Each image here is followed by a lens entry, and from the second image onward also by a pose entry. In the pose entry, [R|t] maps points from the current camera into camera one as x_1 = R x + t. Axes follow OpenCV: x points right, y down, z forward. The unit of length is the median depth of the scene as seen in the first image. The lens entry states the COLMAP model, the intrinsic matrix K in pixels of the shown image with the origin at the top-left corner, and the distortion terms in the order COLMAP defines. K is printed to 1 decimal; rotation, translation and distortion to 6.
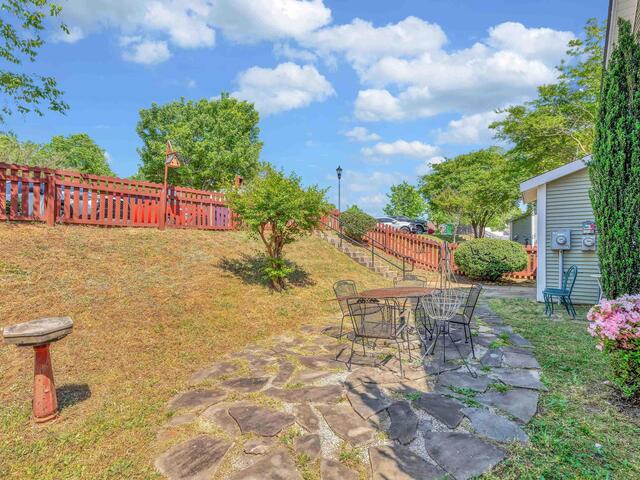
lens RADIAL K [[319.8, 0, 320.0], [0, 319.8, 240.0], [0, 0, 1]] dist [-0.000775, -0.000213]
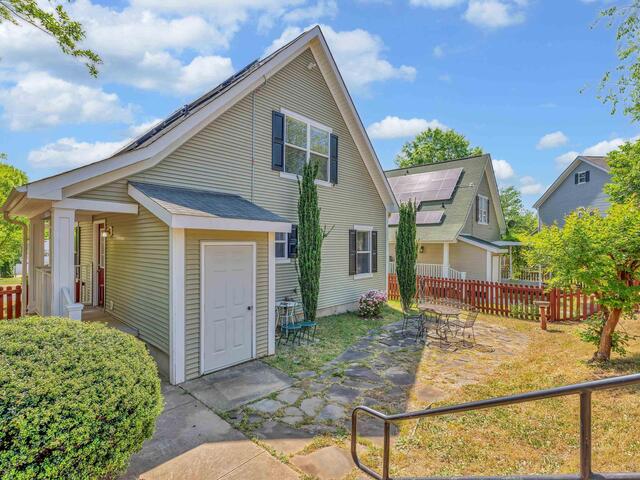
lens RADIAL K [[323.9, 0, 320.0], [0, 323.9, 240.0], [0, 0, 1]] dist [-0.000290, 0.000148]
pose [[-0.989981, -0.011839, 0.140702, 0.804885], [-0.017626, 0.999046, -0.039951, -0.180054], [-0.140095, -0.042031, -0.989246, 3.570813]]
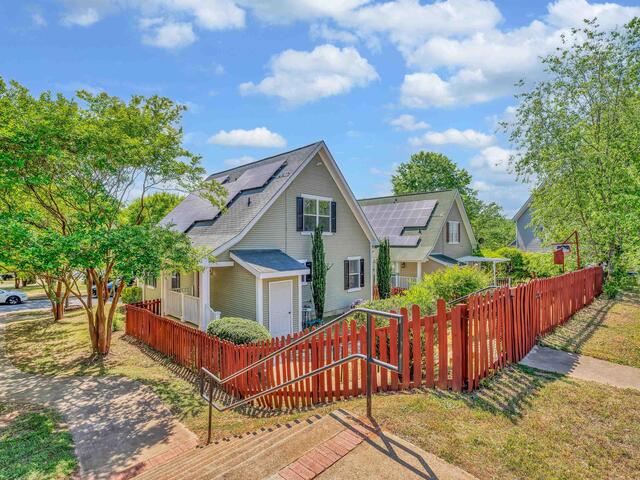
lens RADIAL K [[323.9, 0, 320.0], [0, 323.9, 240.0], [0, 0, 1]] dist [-0.000290, 0.000148]
pose [[-0.986161, -0.003304, 0.165759, 0.541913], [-0.009485, 0.999288, -0.036513, -0.508654], [-0.165520, -0.037580, -0.985490, 5.170847]]
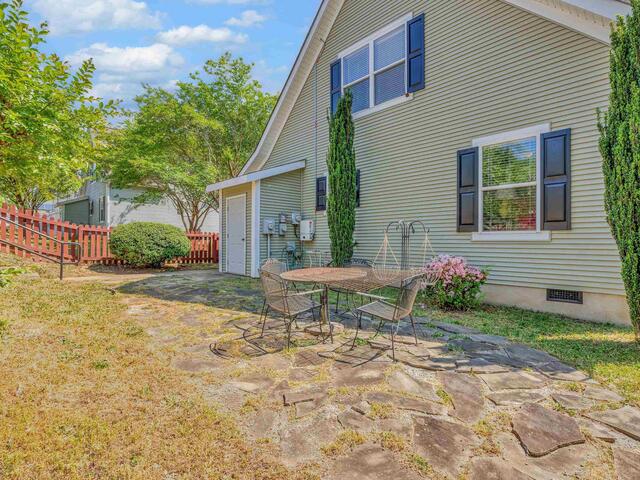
lens RADIAL K [[319.8, 0, 320.0], [0, 319.8, 240.0], [0, 0, 1]] dist [-0.000775, -0.000213]
pose [[0.204975, 0.004652, 0.978756, -0.771890], [-0.036044, 0.999346, 0.002799, 0.076647], [-0.978103, -0.035852, 0.205009, 0.991266]]
